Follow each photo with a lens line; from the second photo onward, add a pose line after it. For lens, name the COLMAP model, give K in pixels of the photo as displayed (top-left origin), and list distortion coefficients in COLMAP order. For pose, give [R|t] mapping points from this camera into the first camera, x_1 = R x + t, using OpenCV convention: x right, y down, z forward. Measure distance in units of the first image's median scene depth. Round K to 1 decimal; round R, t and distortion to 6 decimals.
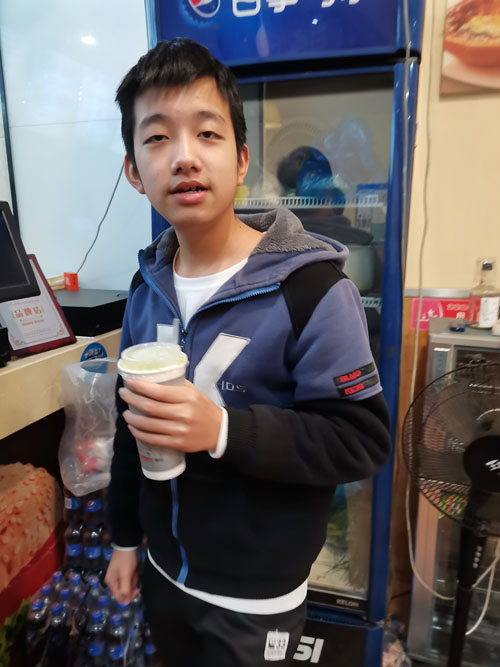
lens RADIAL K [[502.6, 0, 250.0], [0, 502.6, 333.5], [0, 0, 1]] dist [0.103706, -0.121343]
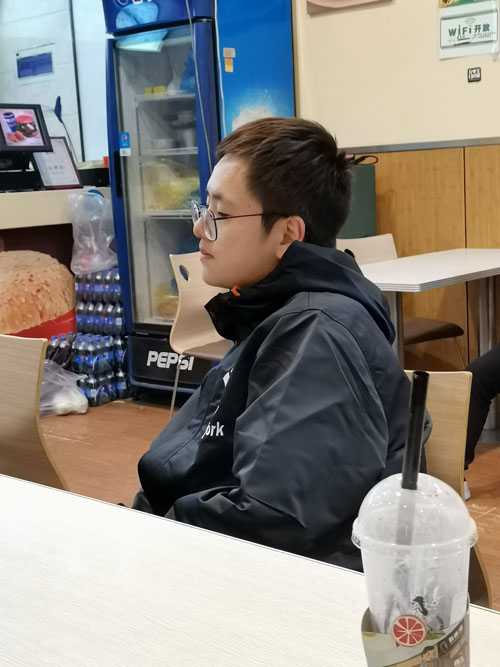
lens RADIAL K [[1027.1, 0, 250.0], [0, 1027.1, 333.5], [0, 0, 1]] dist [0.043011, 0.115258]
pose [[0.911498, 0.026694, -0.410437, 1.579439], [-0.042788, 0.998631, -0.030074, 0.583684], [0.409072, 0.044974, 0.911393, -1.852183]]
